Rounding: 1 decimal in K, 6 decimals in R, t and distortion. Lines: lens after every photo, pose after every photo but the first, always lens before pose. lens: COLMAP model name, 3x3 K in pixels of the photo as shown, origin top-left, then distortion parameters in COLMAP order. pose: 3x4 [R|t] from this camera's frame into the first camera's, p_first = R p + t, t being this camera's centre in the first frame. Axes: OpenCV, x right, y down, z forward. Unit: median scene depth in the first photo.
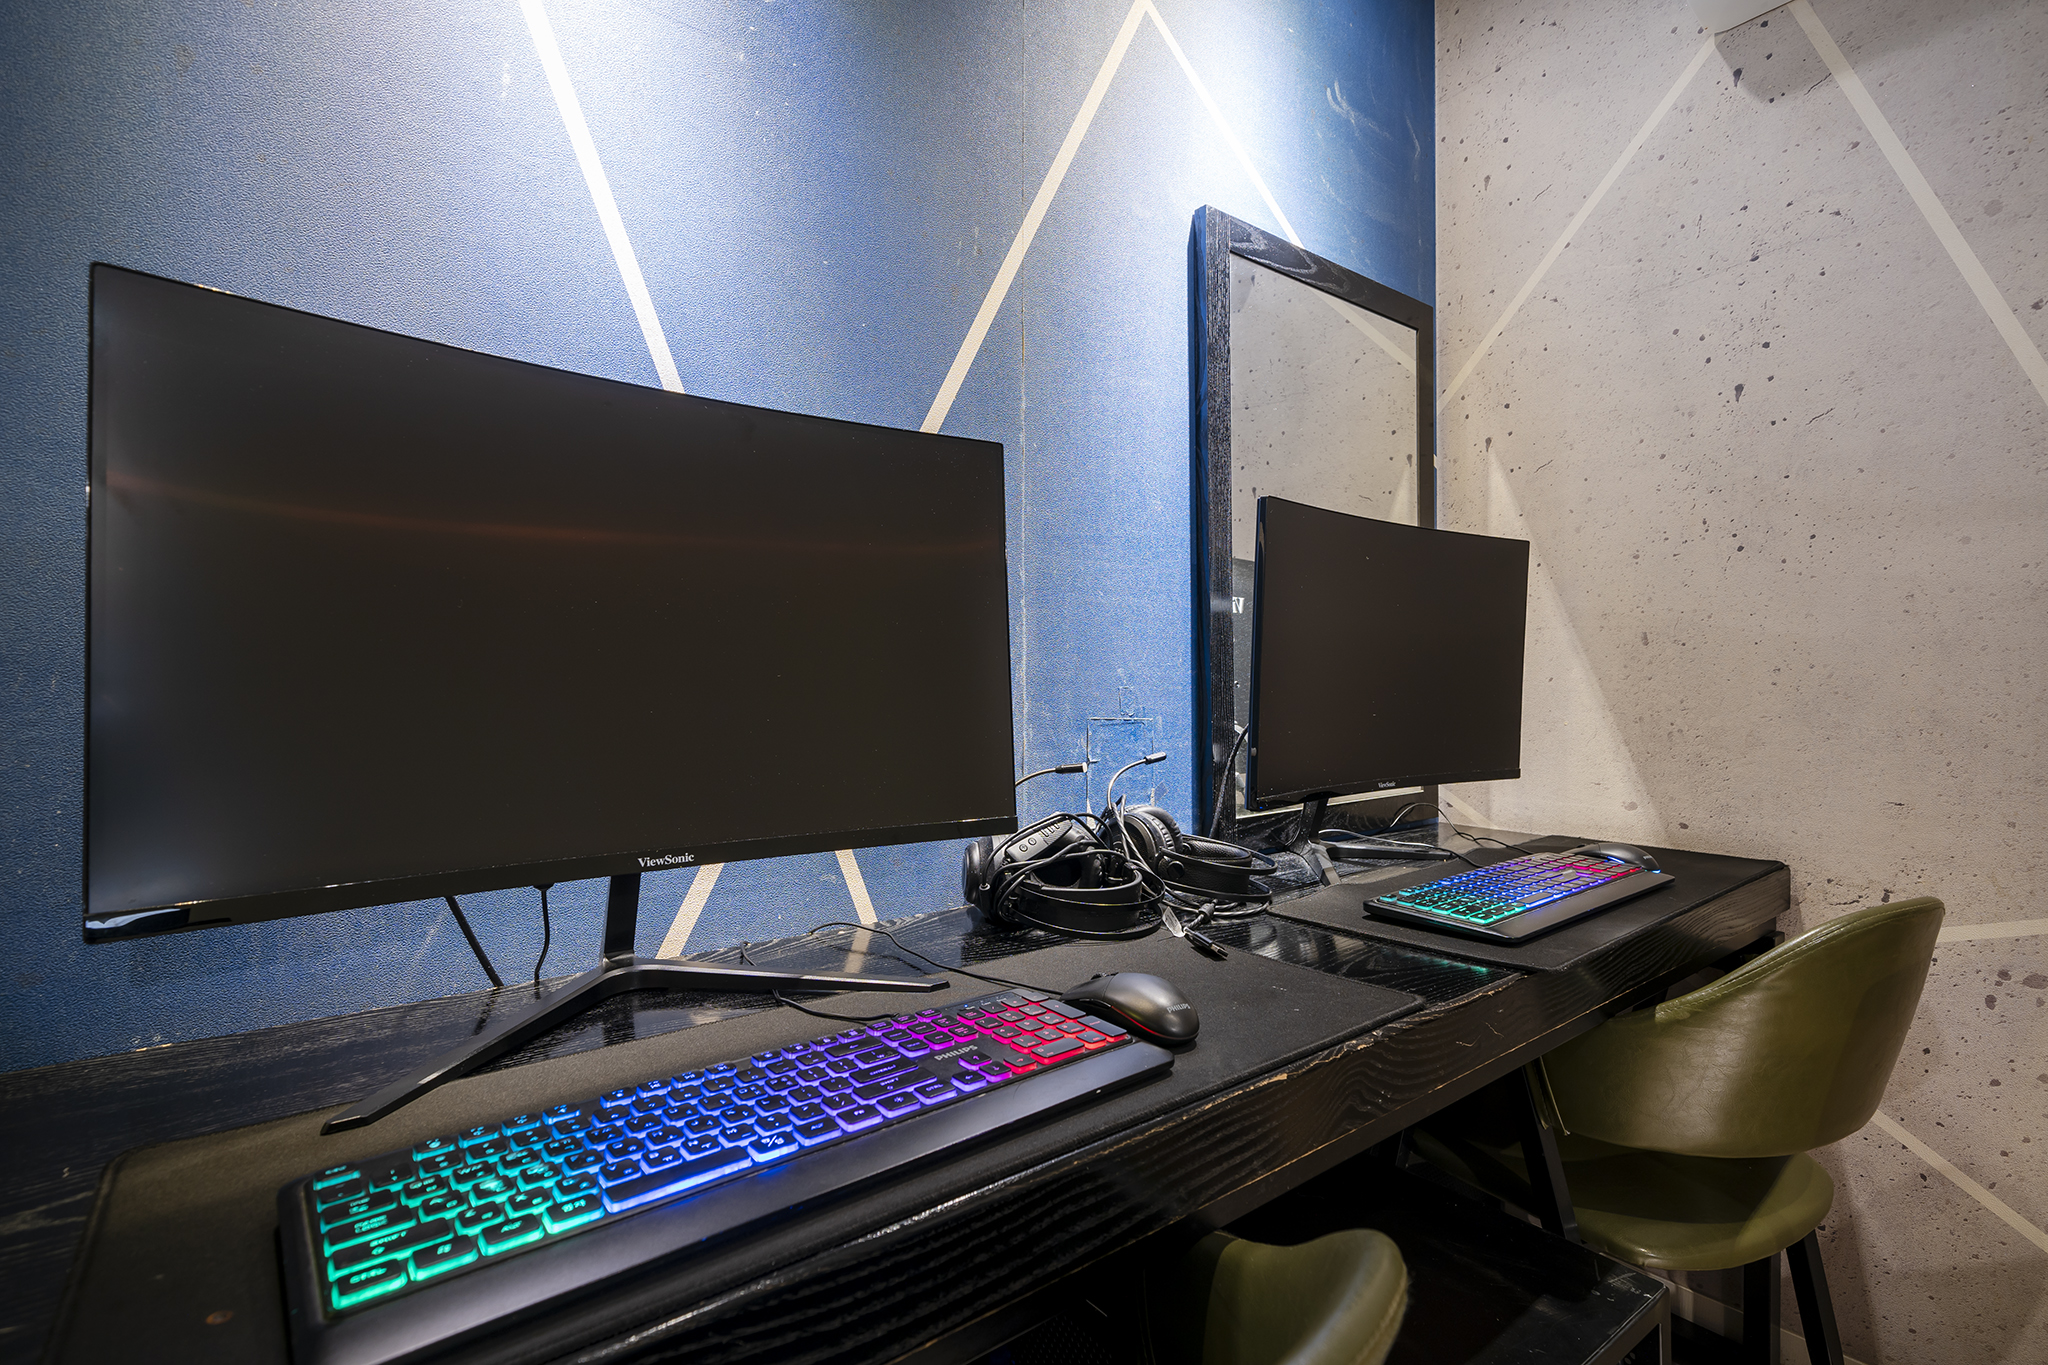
lens RADIAL K [[944.0, 0, 1019.5], [0, 944.0, 675.3], [0, 0, 1]] dist [0.001125, 0.000155]
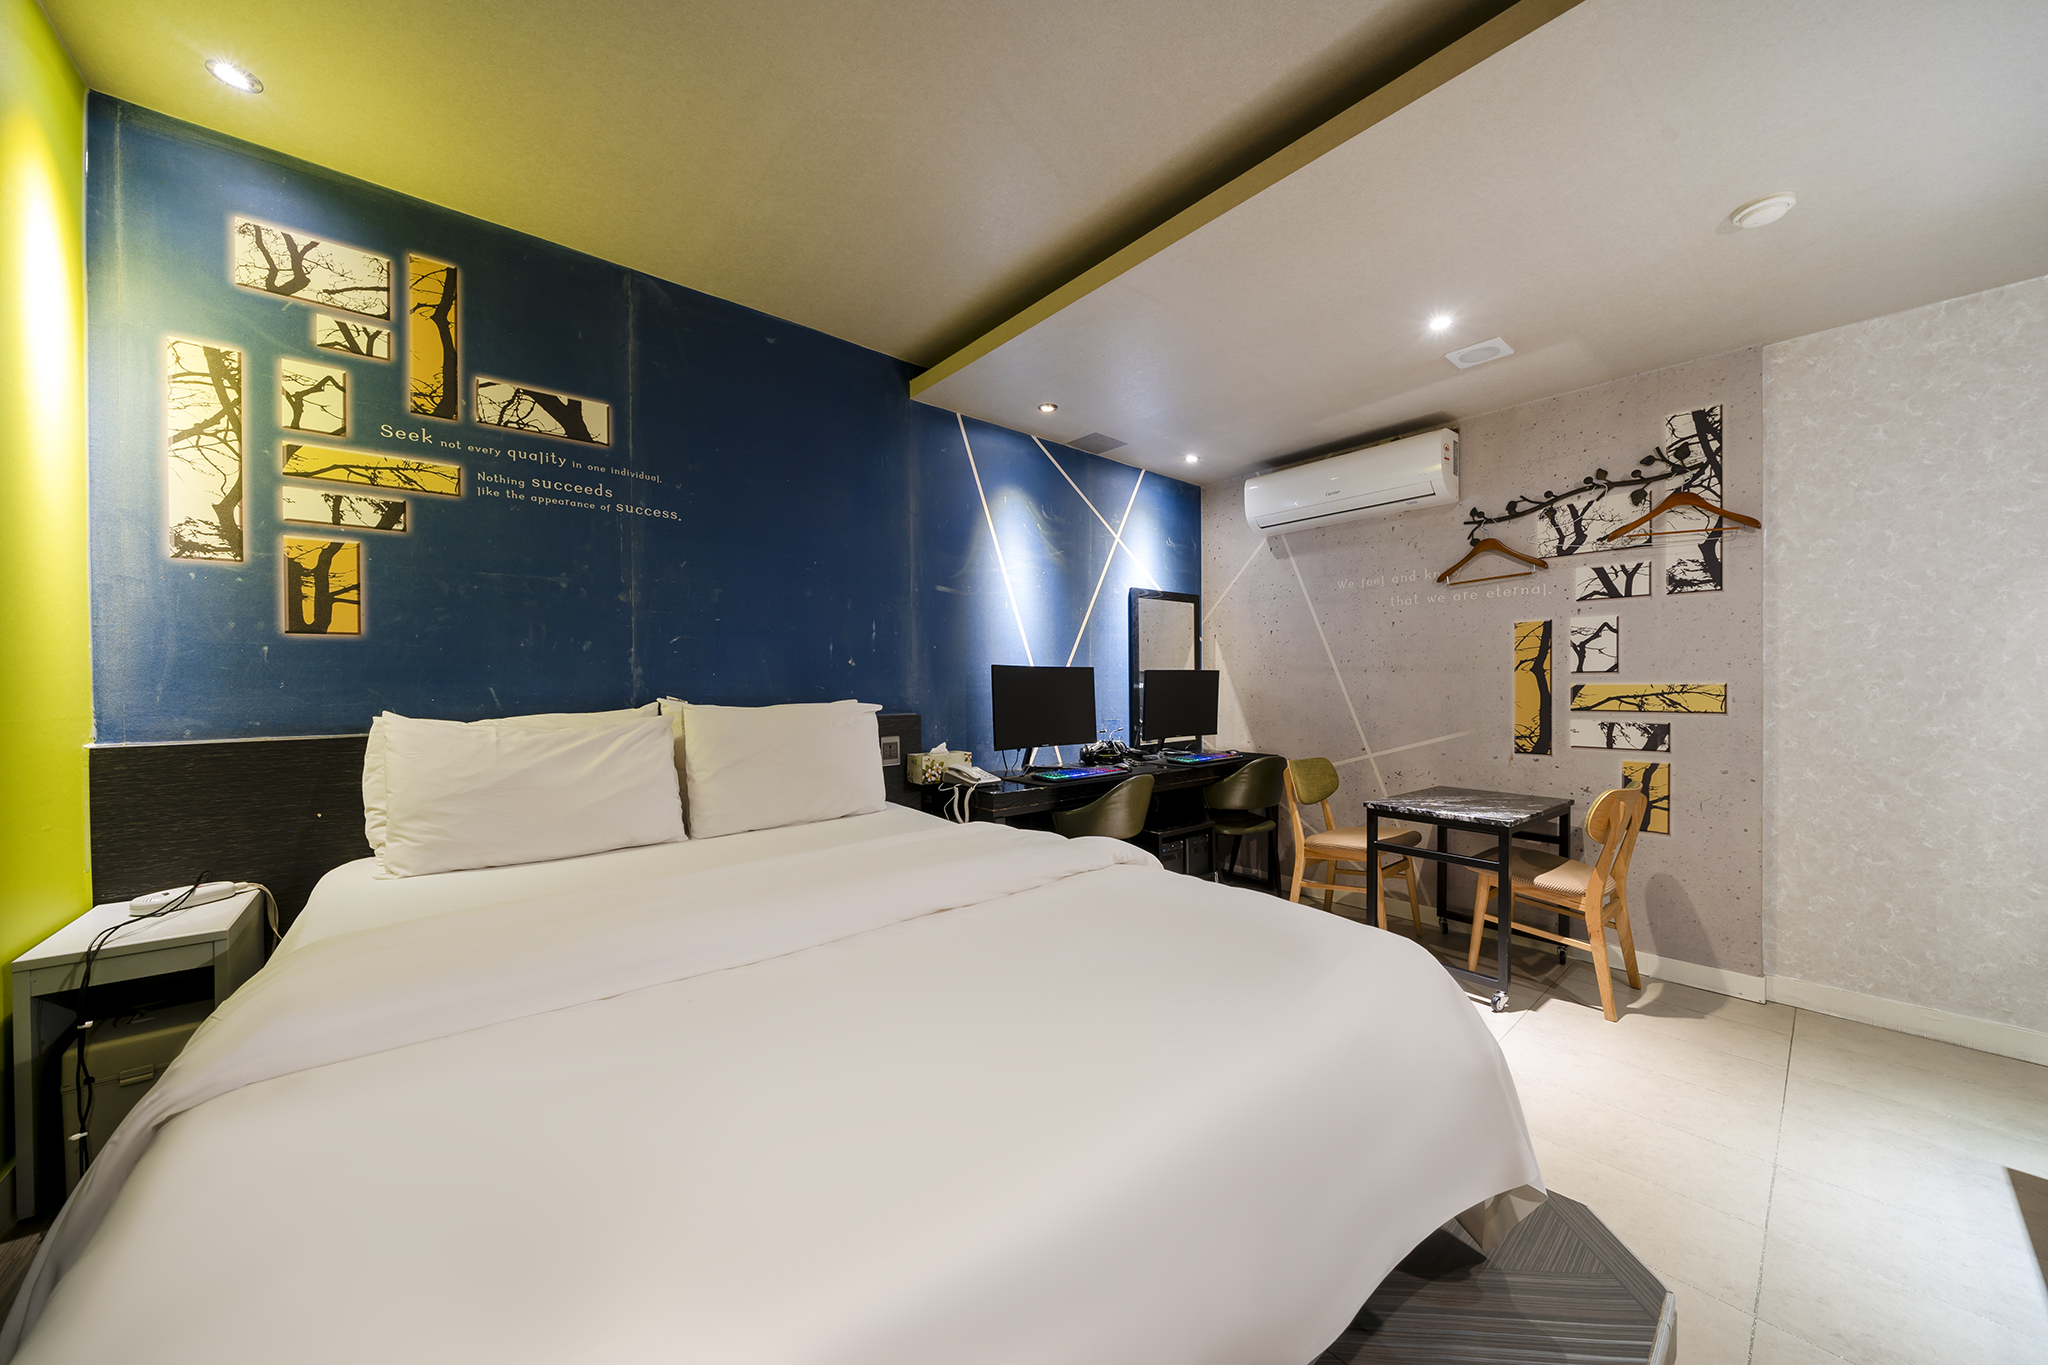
lens RADIAL K [[716.6, 0, 1026.1], [0, 716.6, 679.6], [0, 0, 1]] dist [-0.011414, -0.000012]
pose [[0.998573, 0.002761, 0.053335, -0.381760], [-0.002422, 0.999976, -0.006414, -0.090675], [-0.053352, 0.006276, 0.998556, -1.843236]]
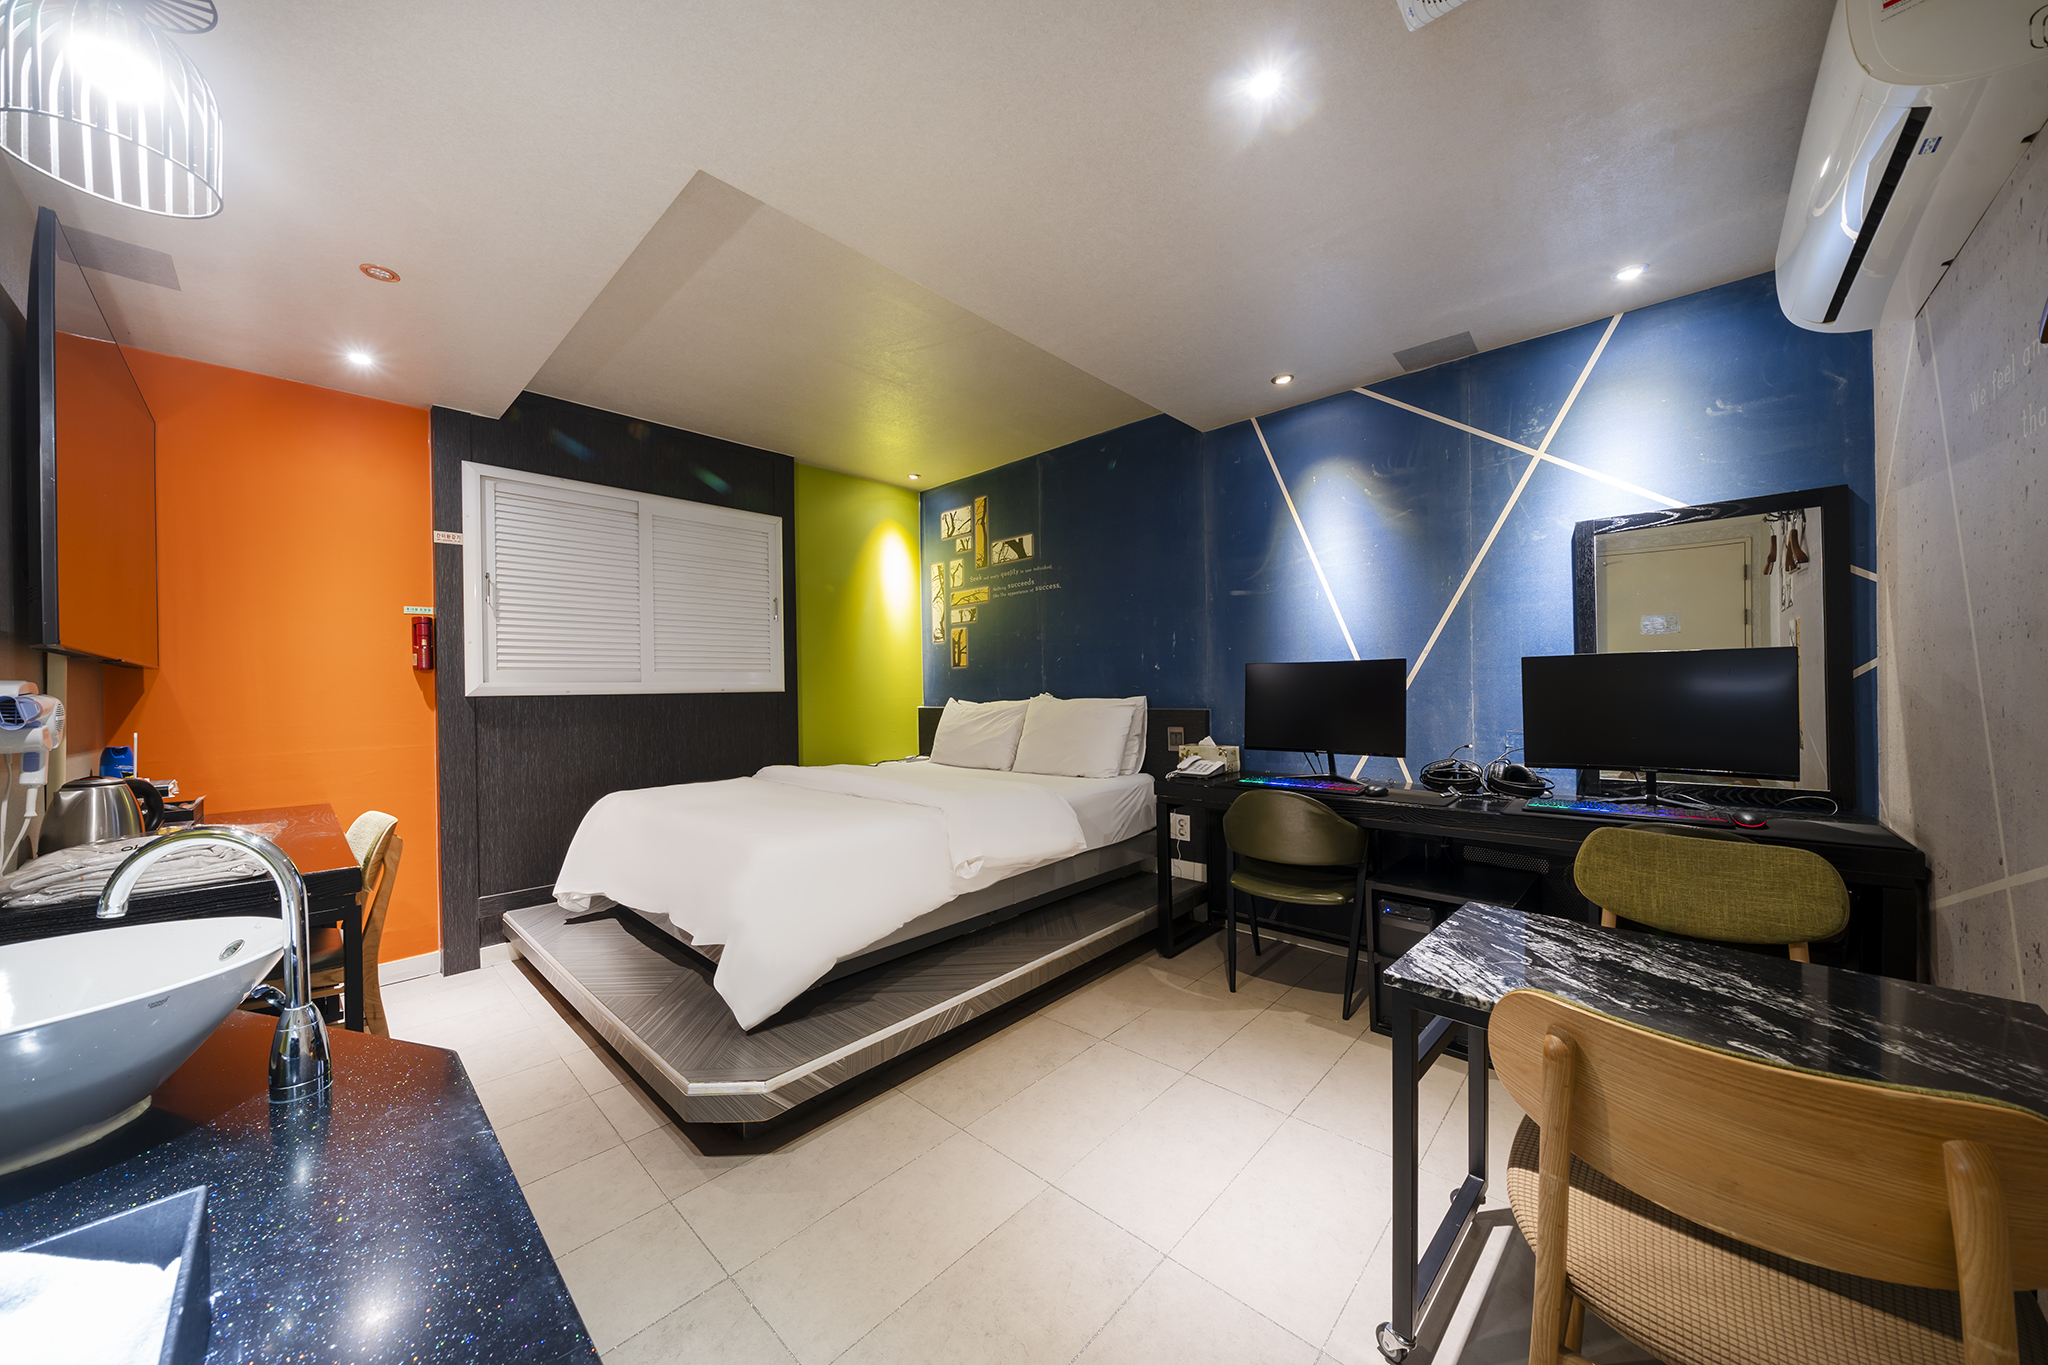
lens RADIAL K [[716.6, 0, 1022.9], [0, 716.6, 683.7], [0, 0, 1]] dist [-0.011414, -0.000012]
pose [[0.134648, 0.001811, -0.990892, 1.736308], [0.017141, 0.999844, 0.004156, -0.108939], [0.990745, -0.017545, 0.134596, -0.630393]]
